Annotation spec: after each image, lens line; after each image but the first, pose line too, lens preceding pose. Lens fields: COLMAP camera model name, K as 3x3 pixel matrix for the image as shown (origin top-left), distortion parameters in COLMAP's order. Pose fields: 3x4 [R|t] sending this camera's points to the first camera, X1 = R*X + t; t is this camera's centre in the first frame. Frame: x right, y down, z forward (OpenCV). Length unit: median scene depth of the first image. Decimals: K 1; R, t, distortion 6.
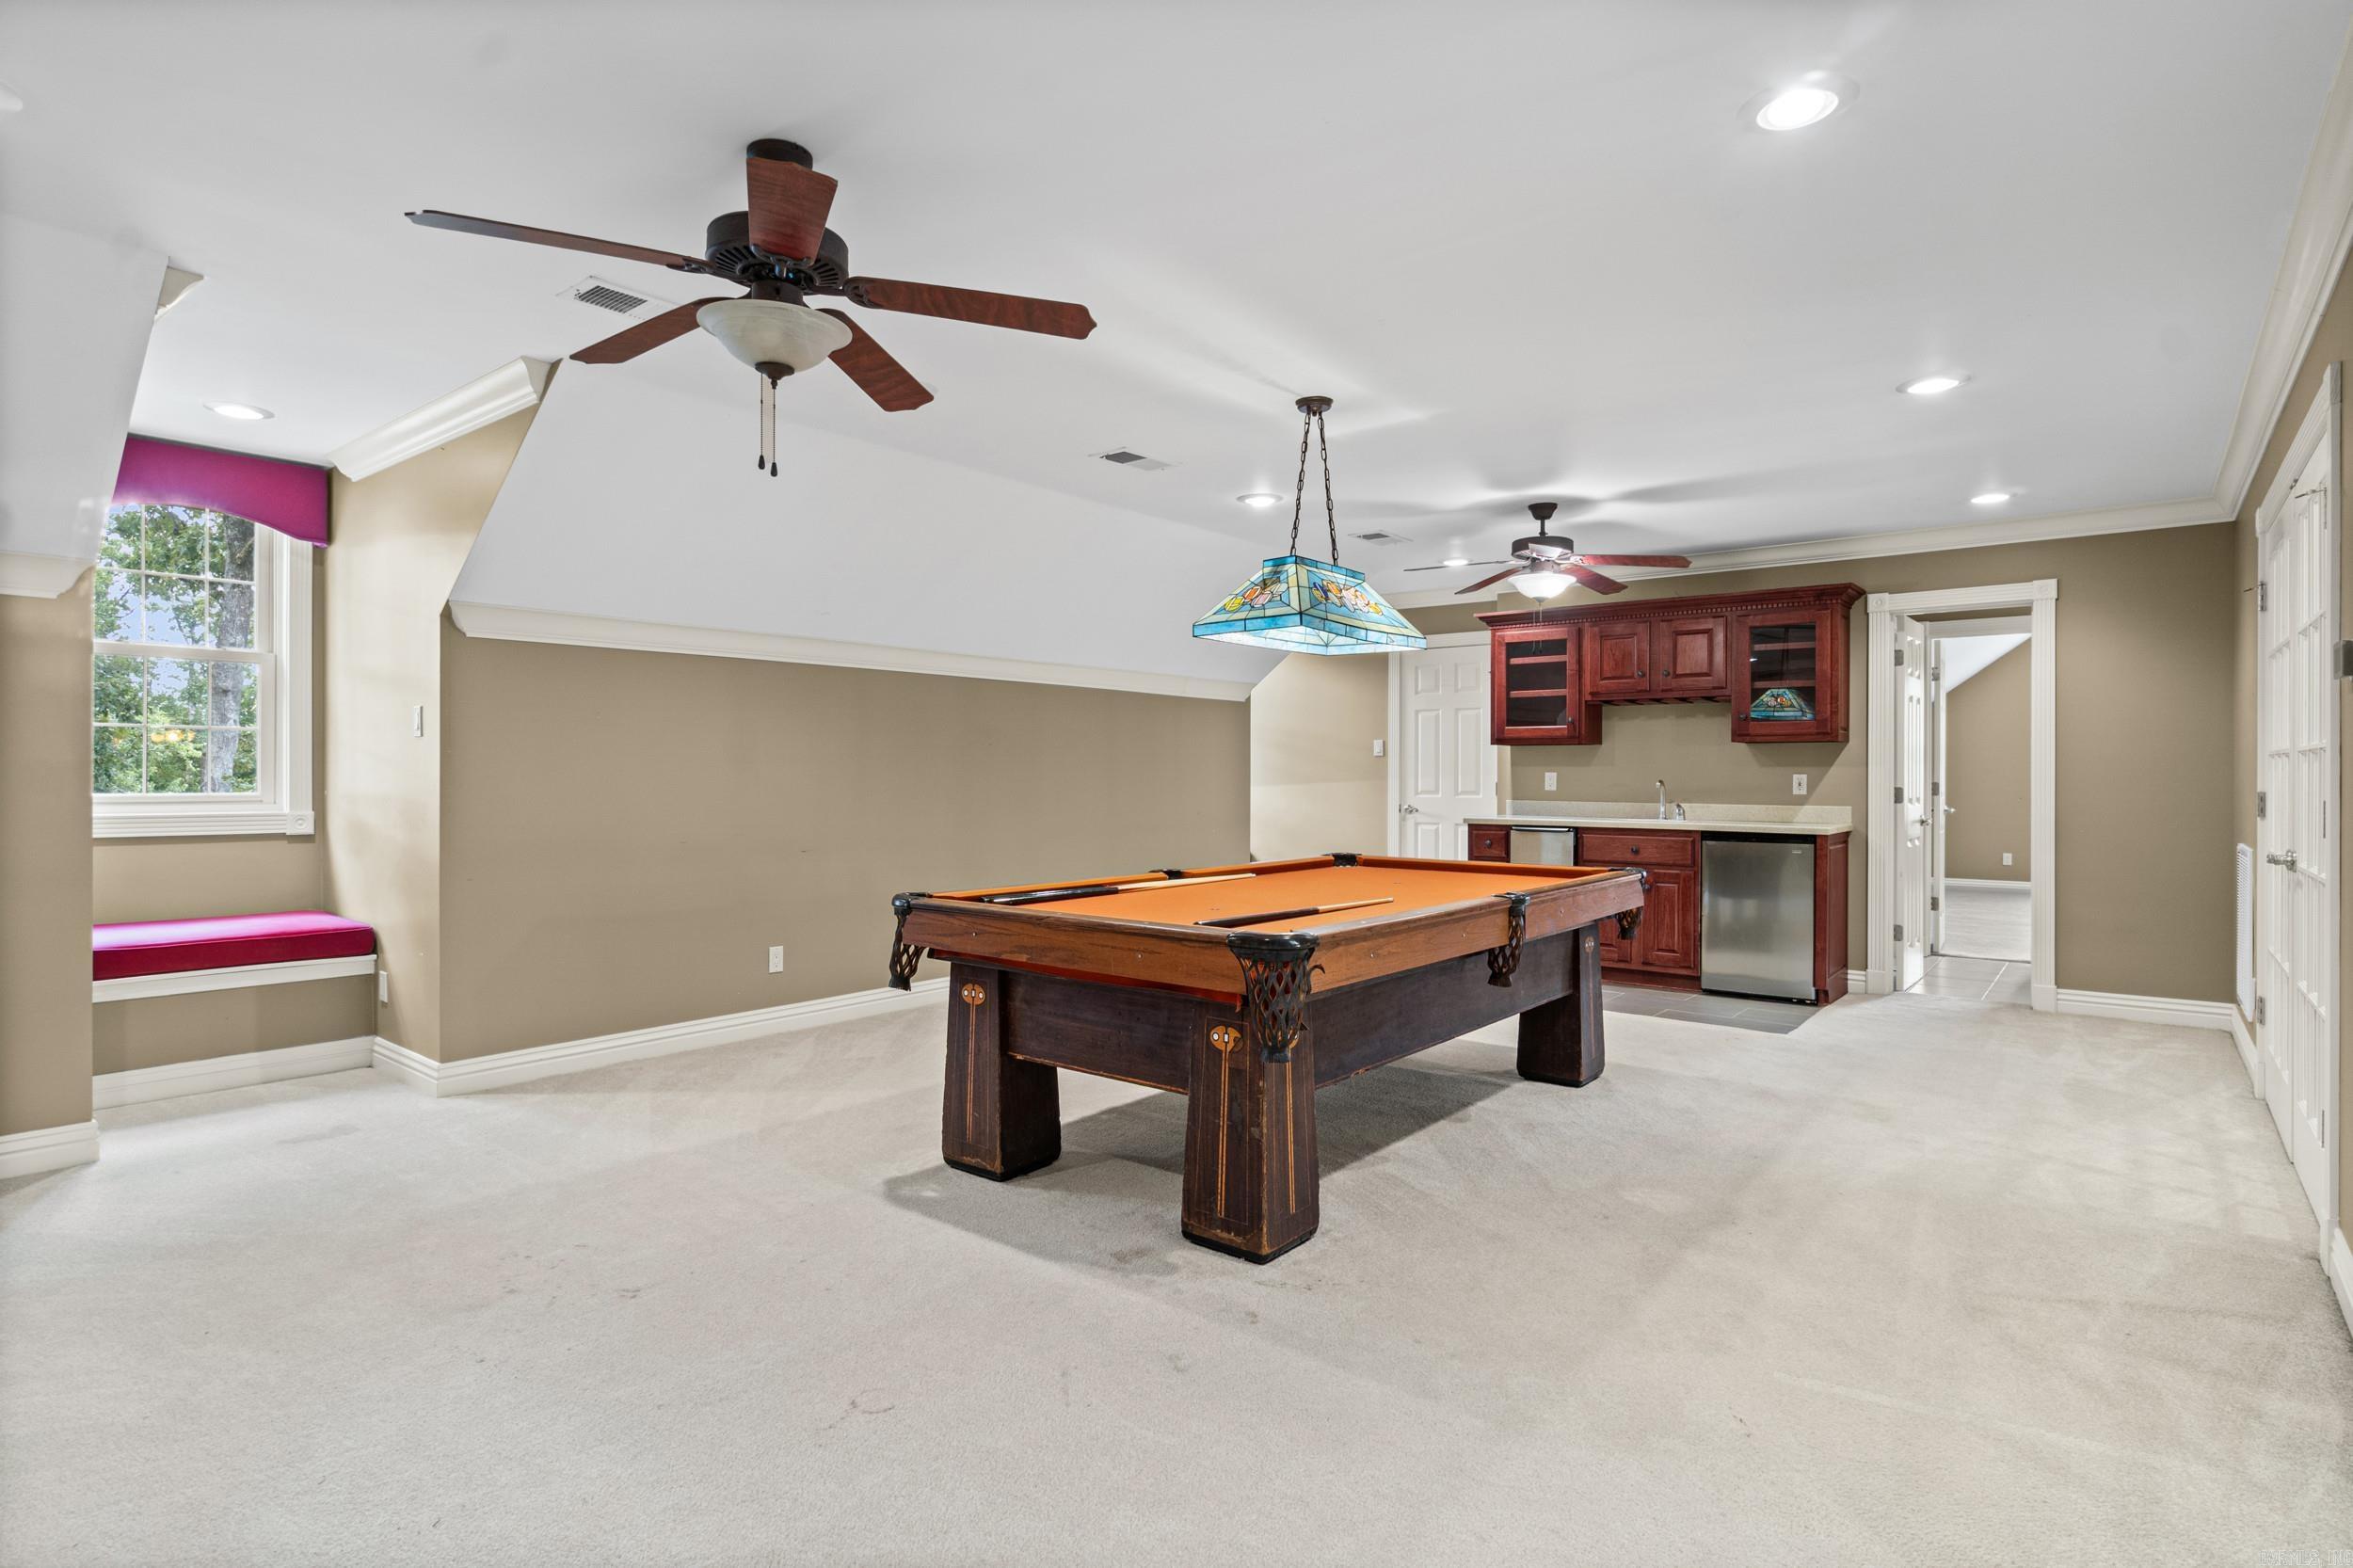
lens RADIAL K [[1204.6, 0, 1161.7], [0, 1204.6, 785.0], [0, 0, 1]] dist [-0.005249, 0.004884]
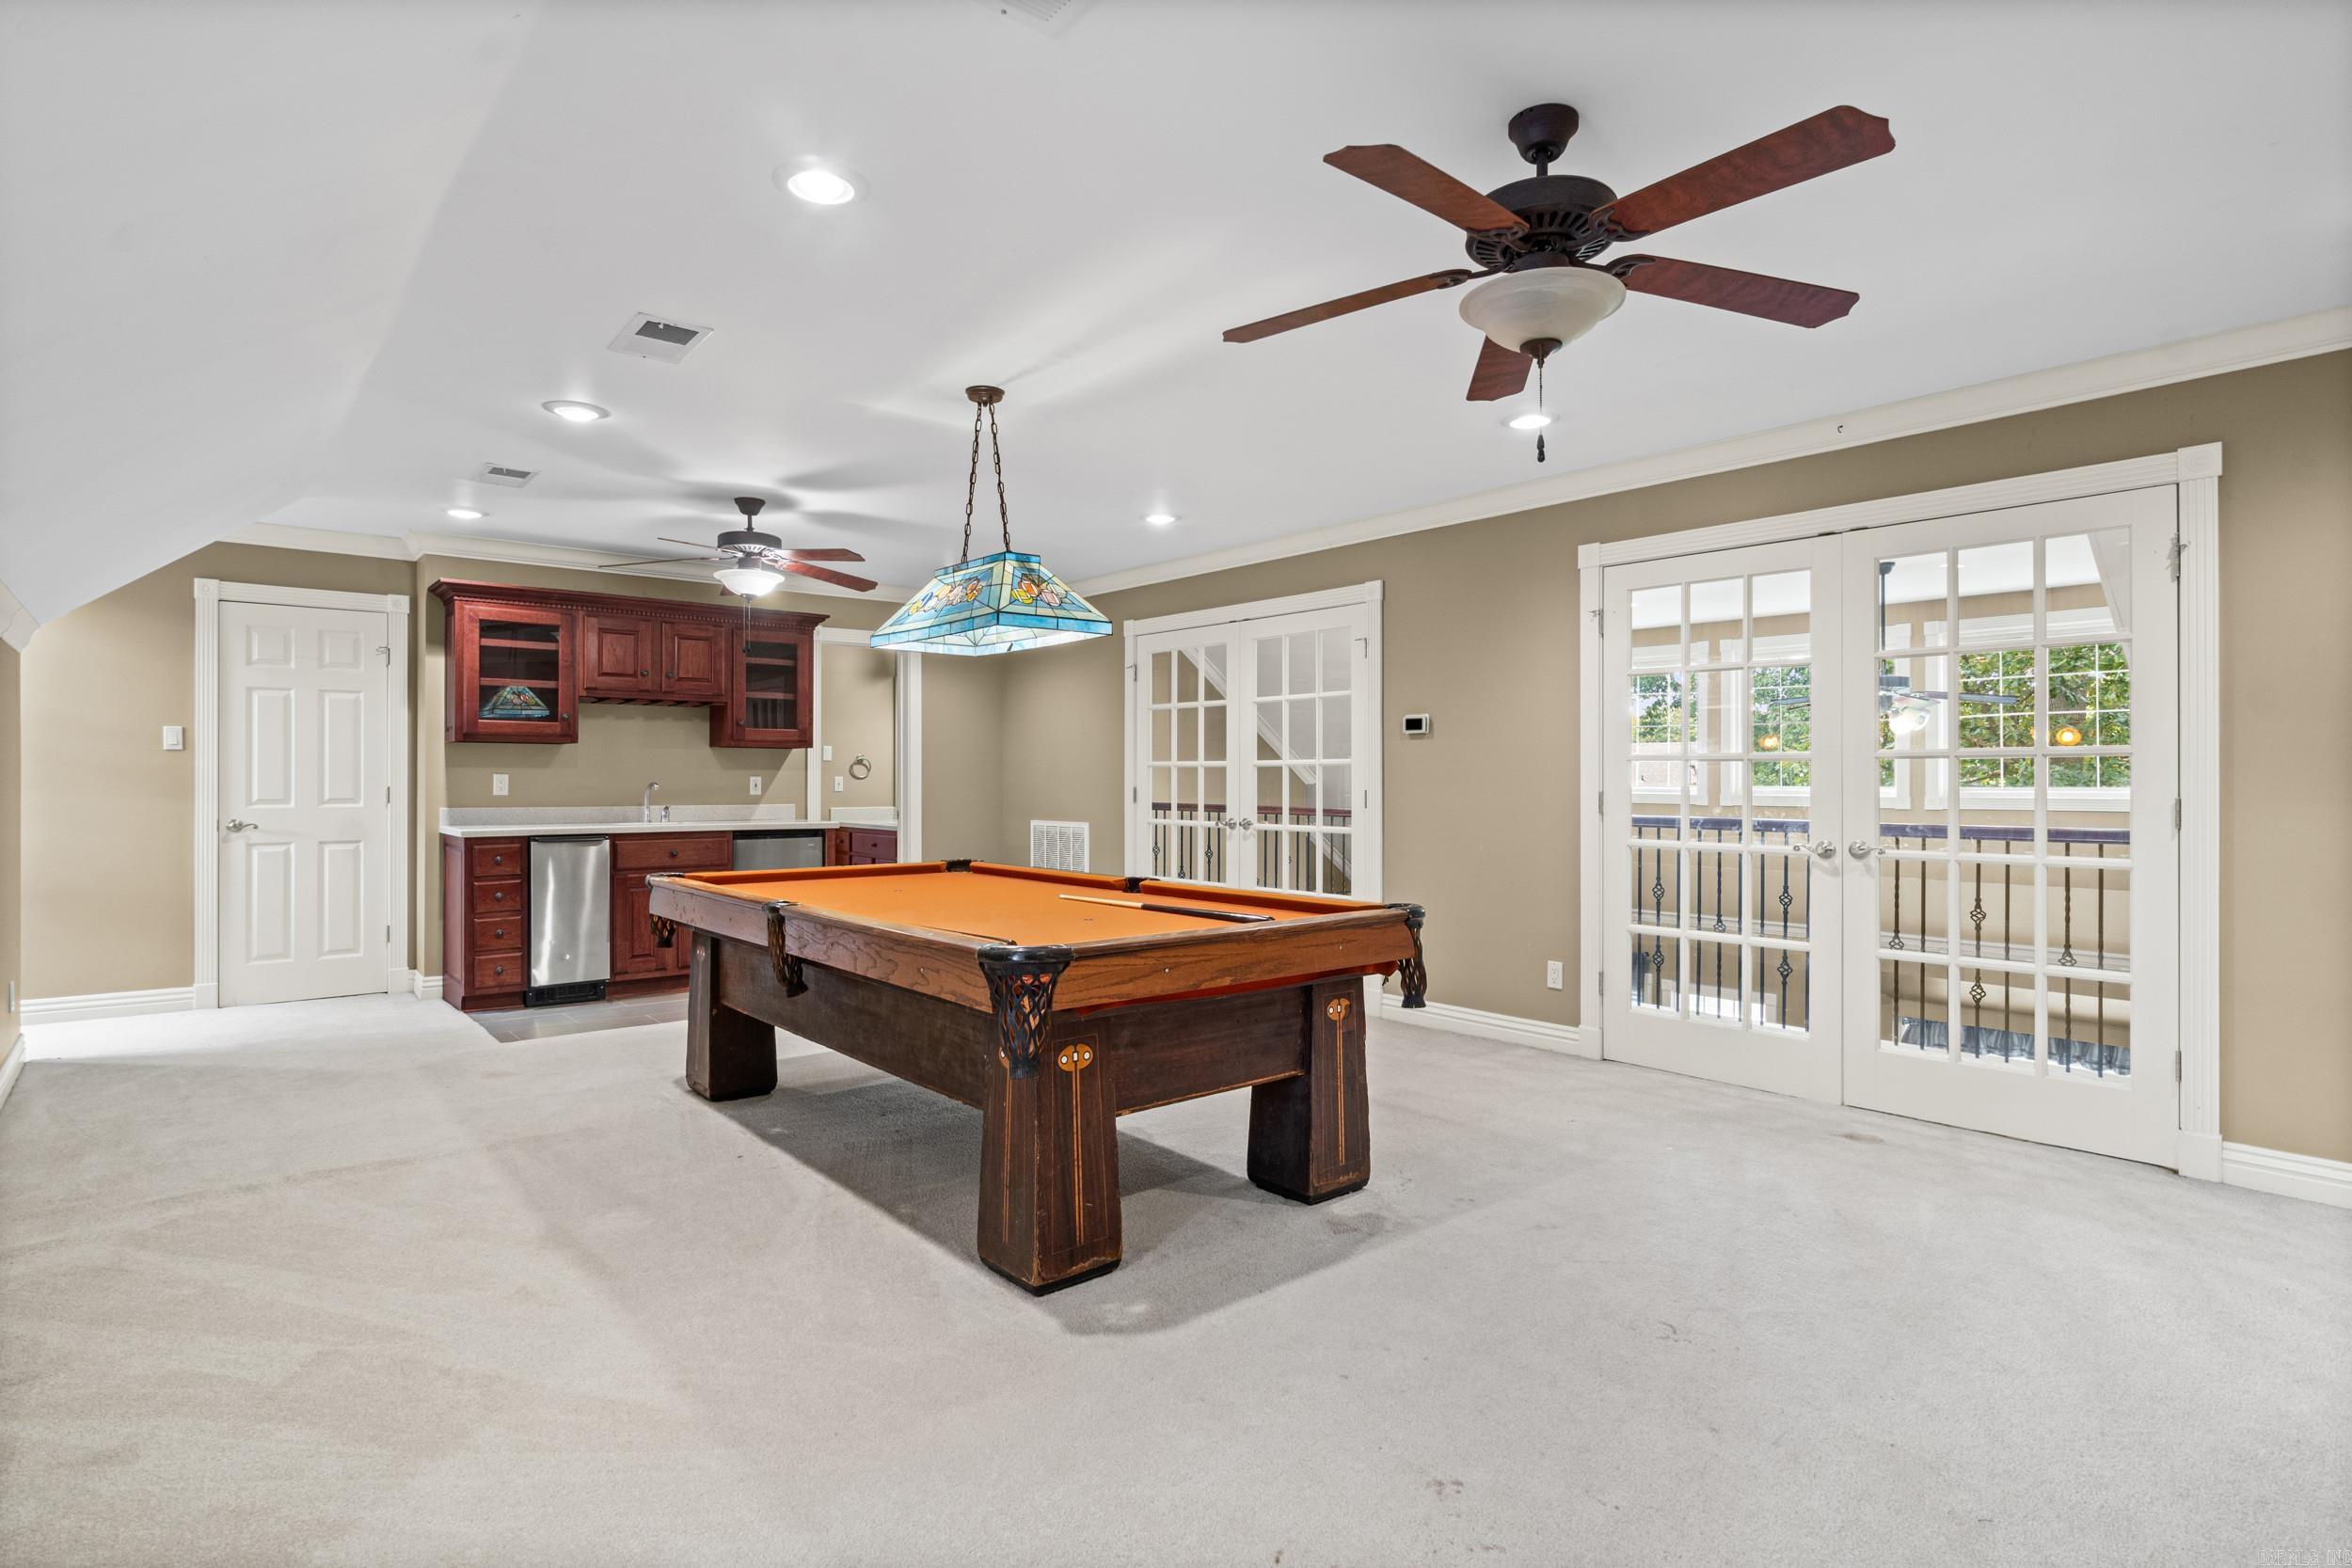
lens RADIAL K [[1204.0, 0, 1157.3], [0, 1204.0, 783.8], [0, 0, 1]] dist [-0.005249, 0.004884]
pose [[0.181343, -0.007186, 0.983394, -0.542625], [0.007695, 0.999953, 0.005888, -0.006290], [-0.983390, 0.006500, 0.181390, 0.470799]]
